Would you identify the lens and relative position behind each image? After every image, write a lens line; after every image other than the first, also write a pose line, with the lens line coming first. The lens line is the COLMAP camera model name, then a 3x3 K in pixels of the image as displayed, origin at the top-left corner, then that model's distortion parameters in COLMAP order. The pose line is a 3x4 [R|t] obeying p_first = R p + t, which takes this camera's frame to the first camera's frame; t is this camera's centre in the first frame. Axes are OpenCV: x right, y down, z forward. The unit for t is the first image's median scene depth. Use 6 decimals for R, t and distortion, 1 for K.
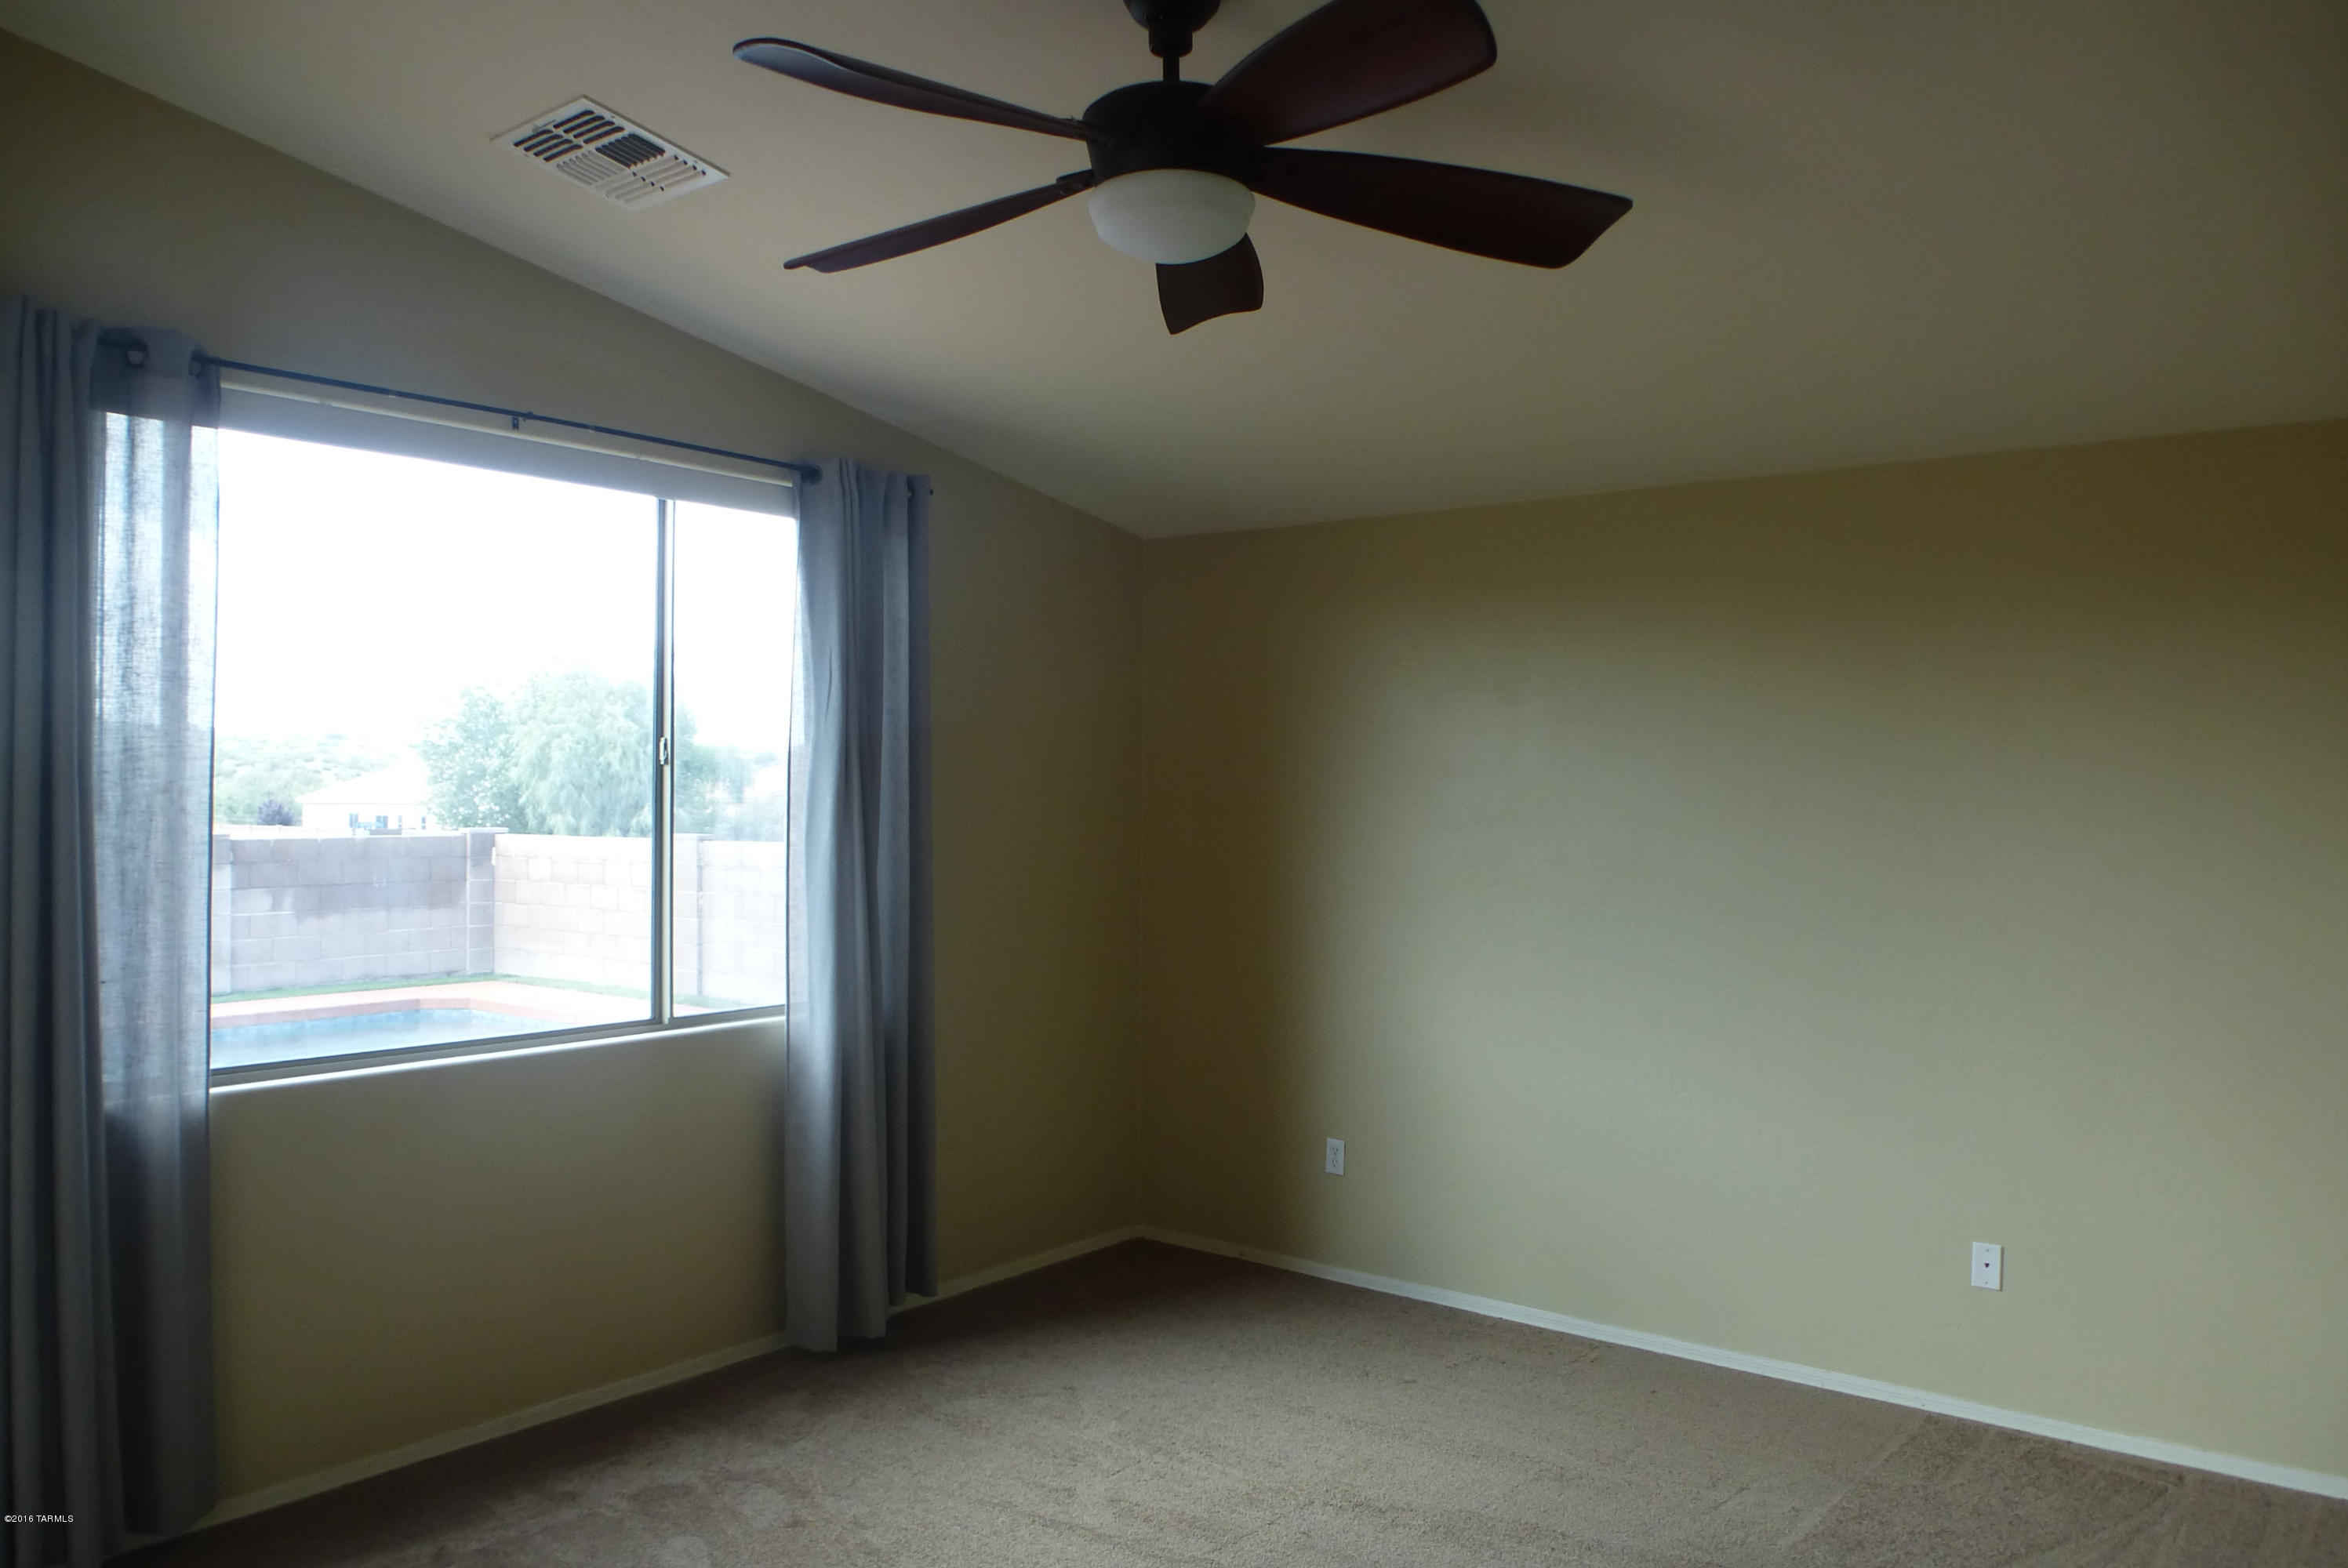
lens RADIAL K [[1648.1, 0, 1173.9], [0, 1648.1, 821.3], [0, 0, 1]] dist [-0.084974, 0.002958]
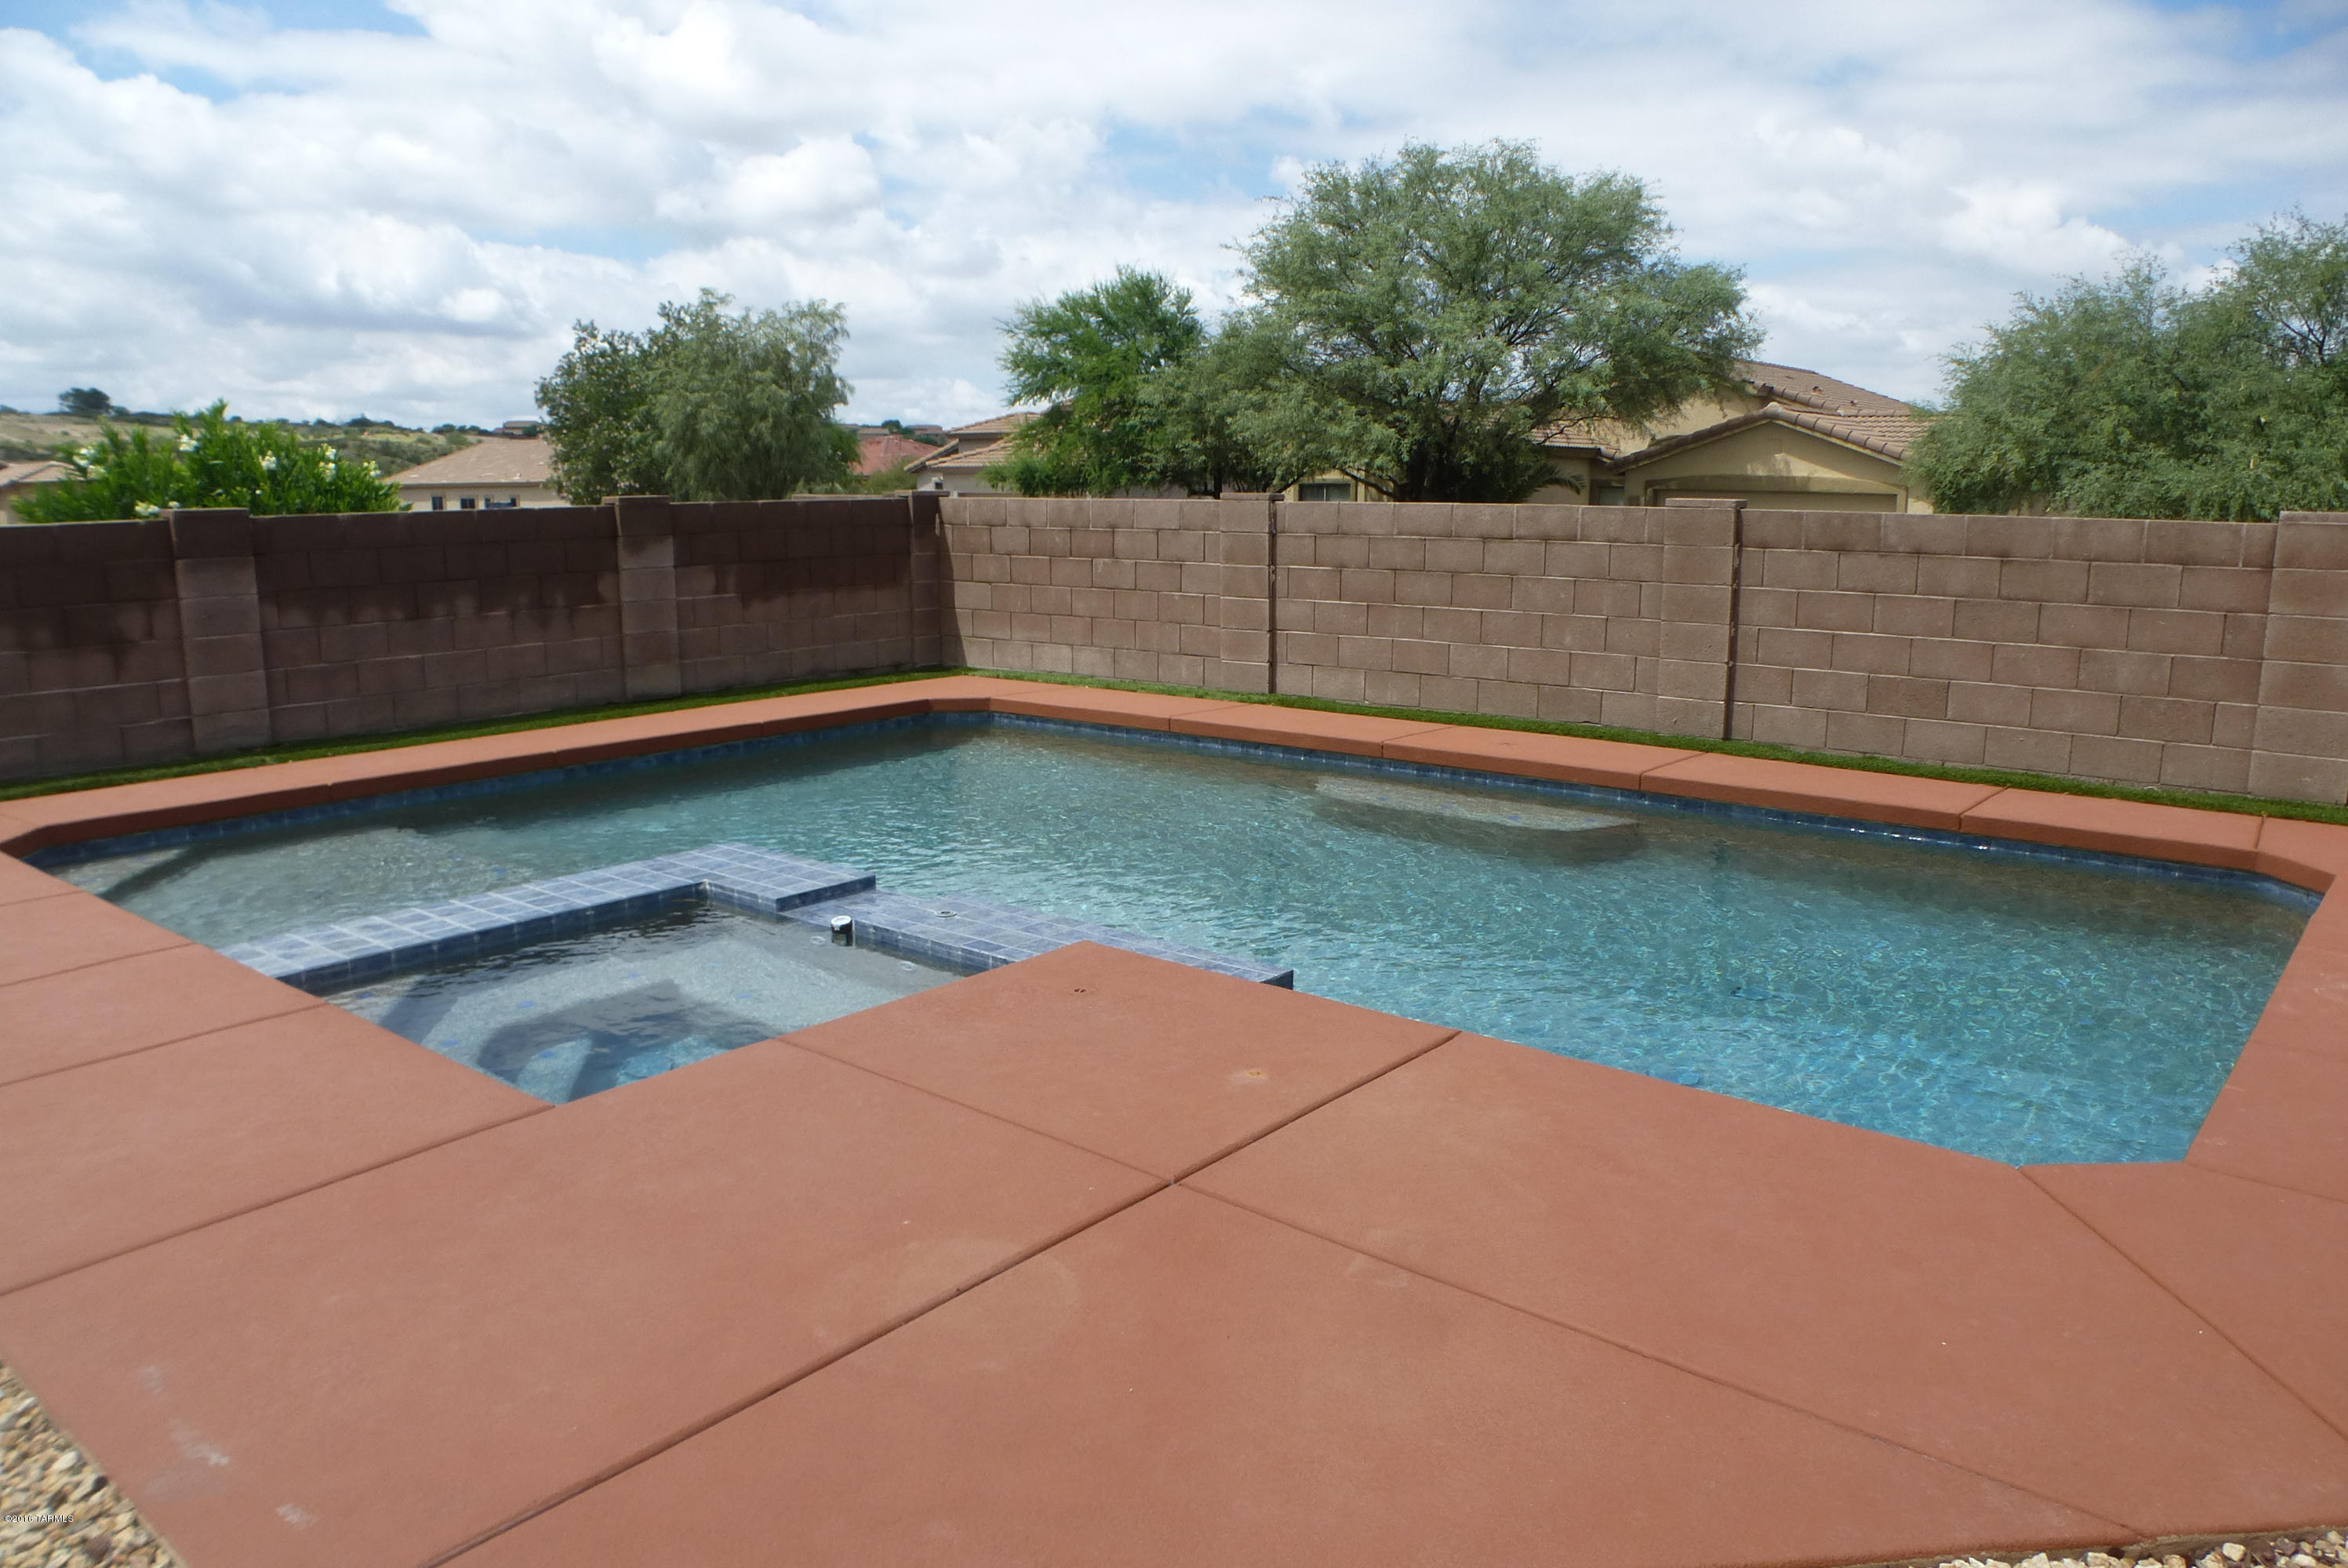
lens RADIAL K [[1648.1, 0, 1173.9], [0, 1648.1, 821.3], [0, 0, 1]] dist [-0.084974, 0.002958]
pose [[0.999752, 0.001331, -0.022240, -0.284298], [0.002963, 0.981404, 0.191933, 0.009834], [0.022082, -0.191951, 0.981156, 0.154552]]
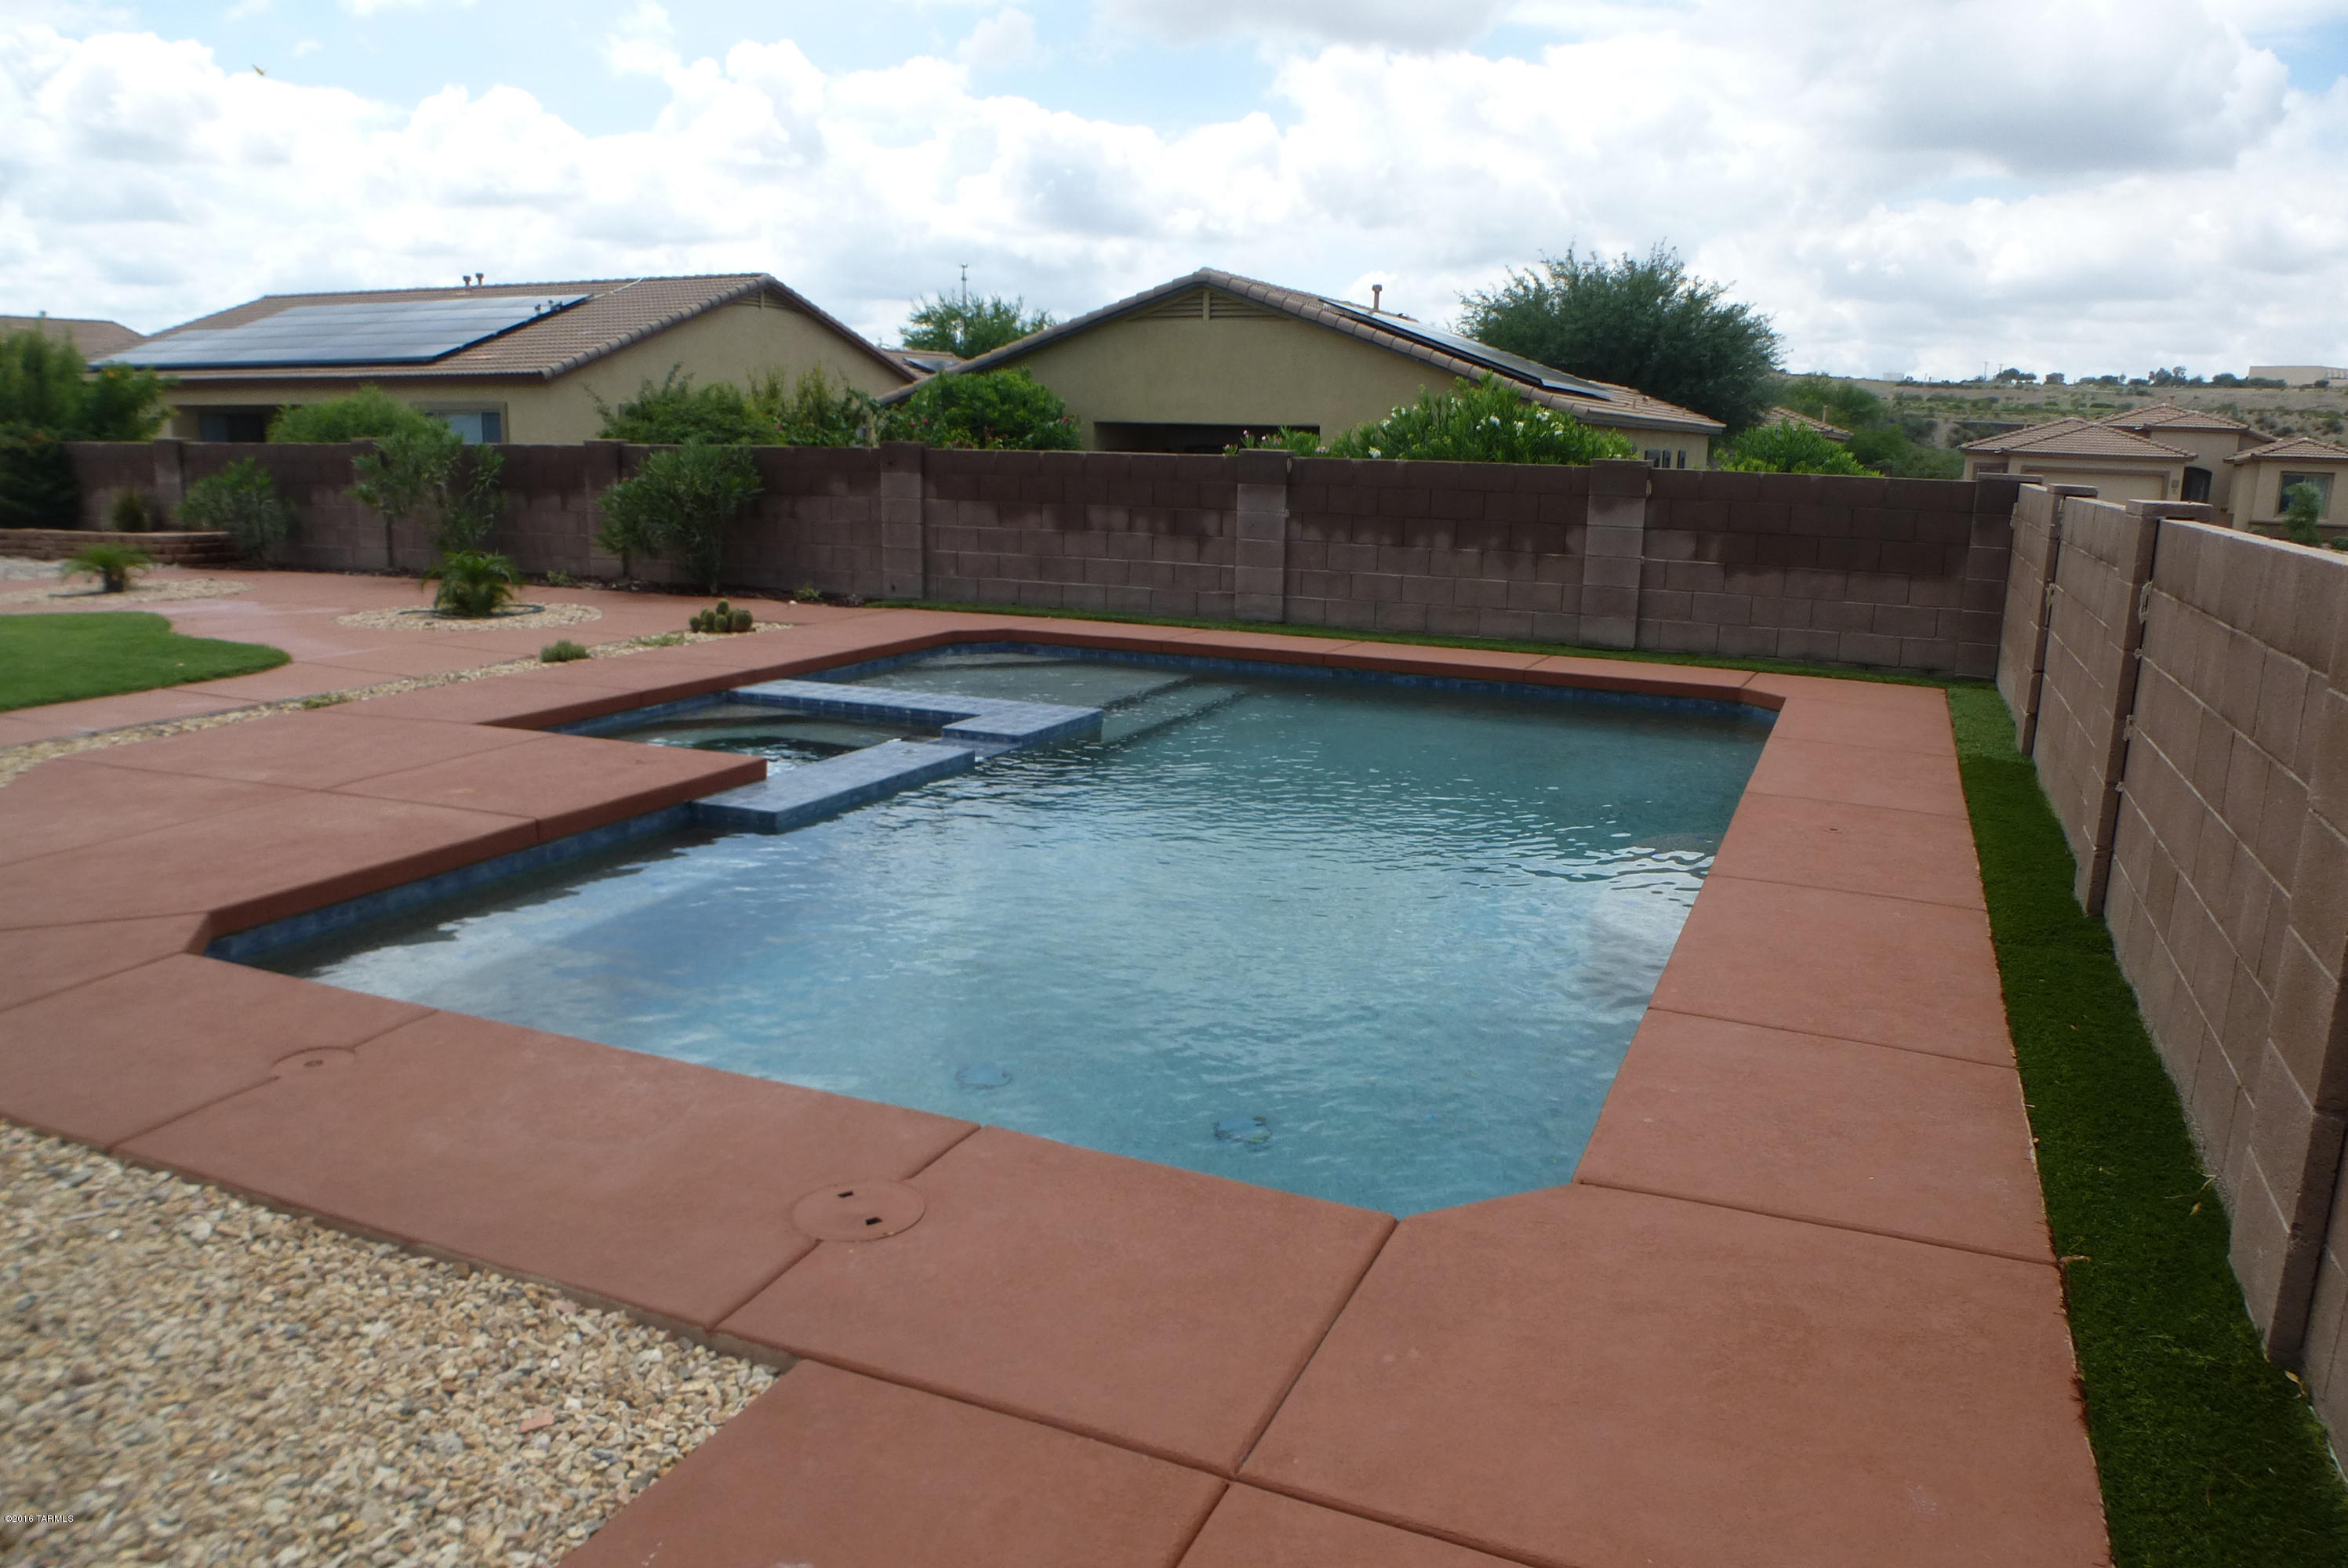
lens RADIAL K [[1648.1, 0, 1173.9], [0, 1648.1, 821.3], [0, 0, 1]] dist [-0.084974, 0.002958]
pose [[0.246176, 0.231675, -0.941129, 0.182455], [-0.031372, 0.972408, 0.231168, 0.000678], [0.968717, -0.027383, 0.246652, 0.479619]]
